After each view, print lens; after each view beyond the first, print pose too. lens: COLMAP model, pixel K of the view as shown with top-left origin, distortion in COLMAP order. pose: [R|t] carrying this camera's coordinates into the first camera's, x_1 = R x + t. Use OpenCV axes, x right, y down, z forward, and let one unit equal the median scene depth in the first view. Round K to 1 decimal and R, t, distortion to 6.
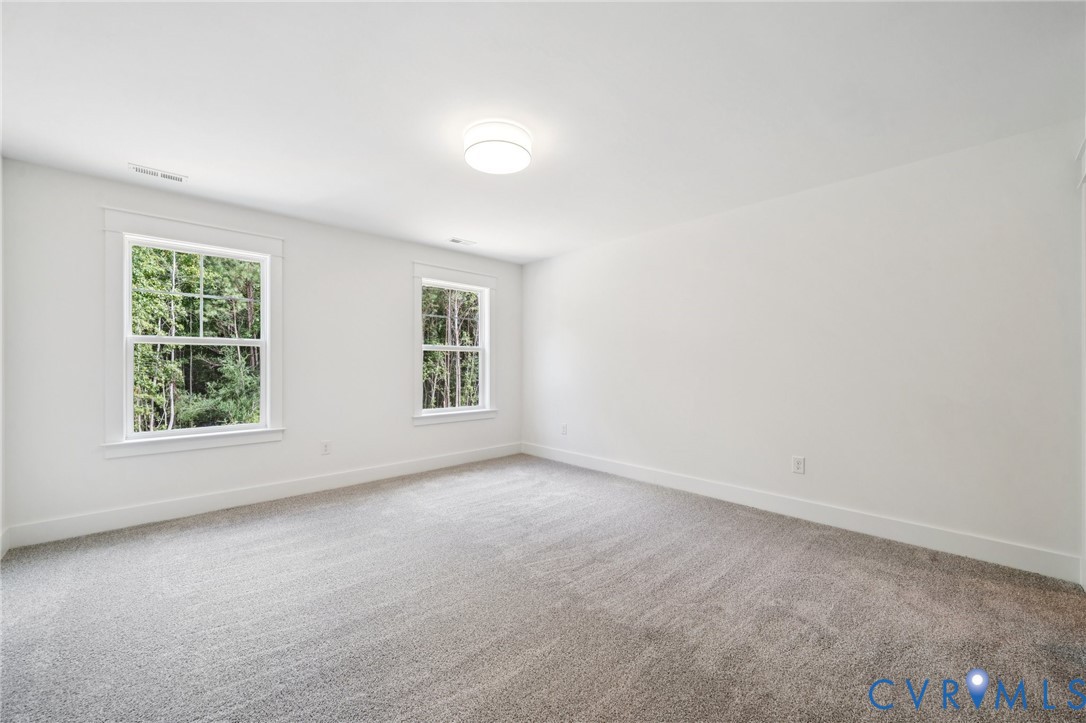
lens RADIAL K [[405.6, 0, 532.4], [0, 405.6, 361.5], [0, 0, 1]] dist [-0.001702, -0.000140]
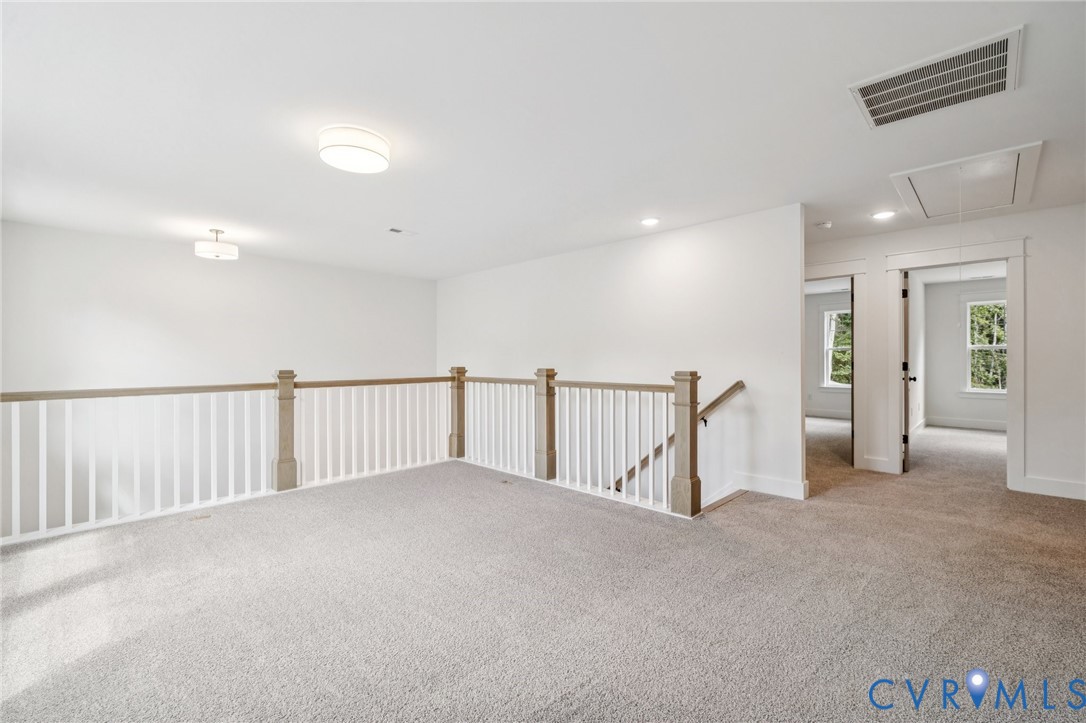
lens RADIAL K [[468.1, 0, 537.7], [0, 468.1, 361.5], [0, 0, 1]] dist [-0.002382, 0.000708]
pose [[0.044642, 0.008829, -0.998964, 0.295481], [0.008259, 0.999924, 0.009206, -0.004215], [0.998969, -0.008662, 0.044566, -0.299526]]
